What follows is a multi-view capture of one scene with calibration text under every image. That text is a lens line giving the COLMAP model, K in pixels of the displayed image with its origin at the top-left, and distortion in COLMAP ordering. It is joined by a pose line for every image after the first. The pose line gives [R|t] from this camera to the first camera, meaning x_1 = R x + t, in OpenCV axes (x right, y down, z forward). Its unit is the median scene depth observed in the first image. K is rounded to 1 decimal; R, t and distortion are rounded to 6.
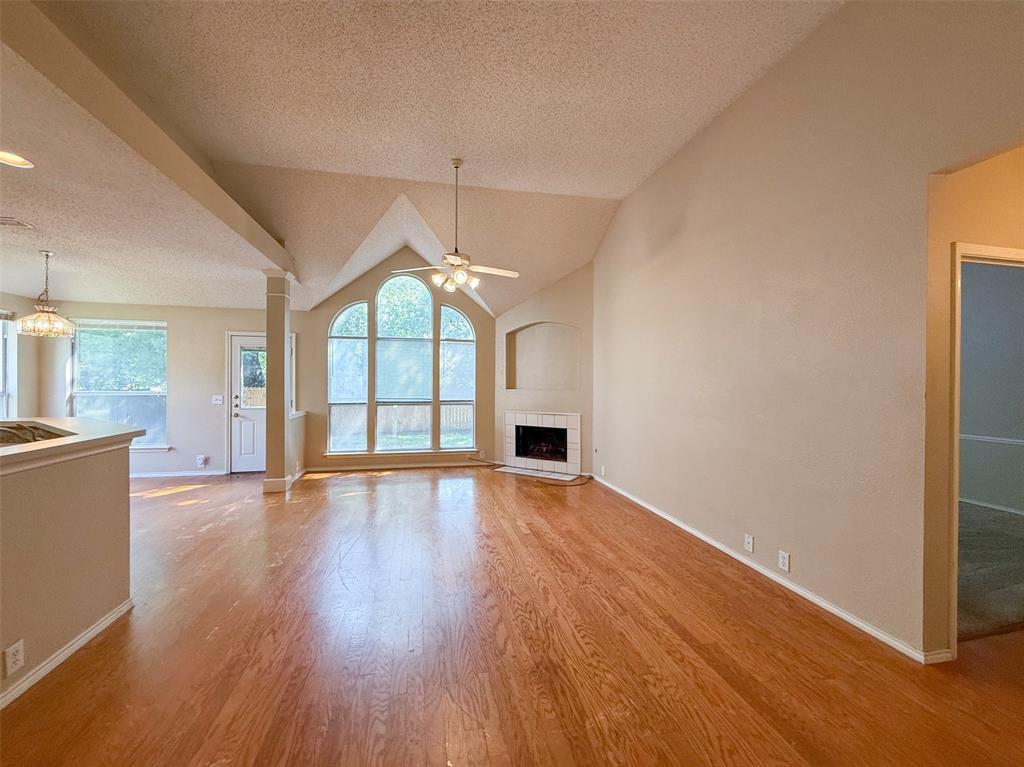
lens RADIAL K [[415.9, 0, 511.4], [0, 415.9, 380.8], [0, 0, 1]] dist [0.002057, -0.001140]
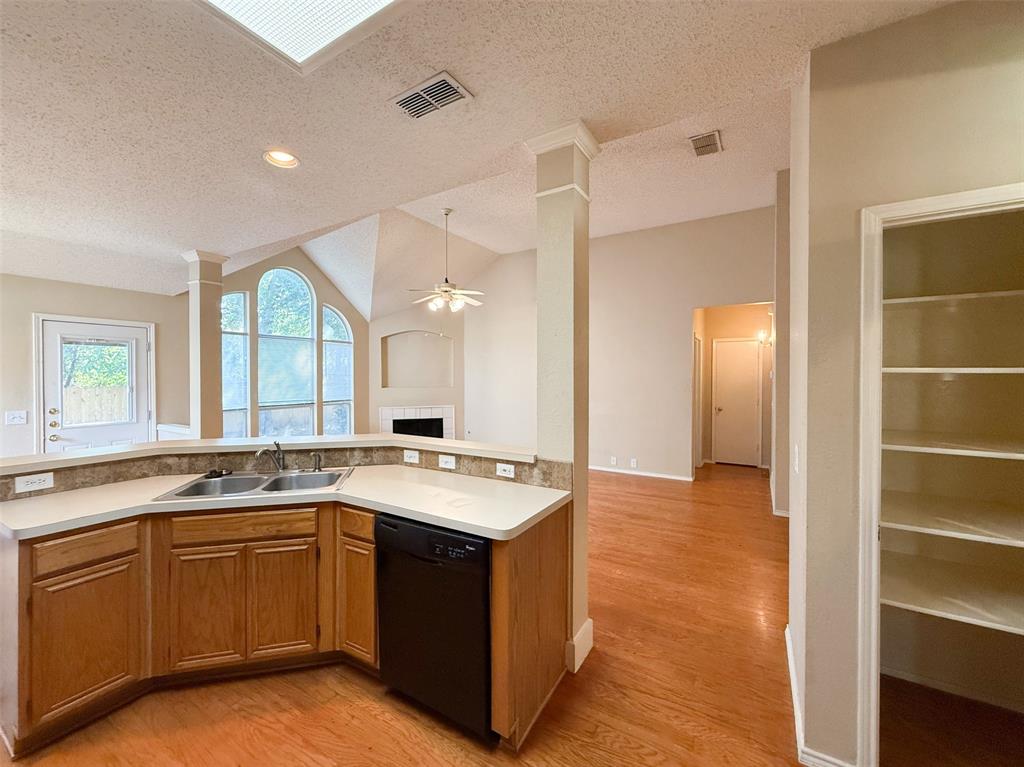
lens RADIAL K [[415.9, 0, 515.7], [0, 415.9, 378.1], [0, 0, 1]] dist [0.002057, -0.001140]
pose [[0.680545, -0.012187, 0.732605, -0.648229], [0.003049, 0.999900, 0.013801, -0.022689], [-0.732700, -0.007158, 0.680514, -0.013418]]
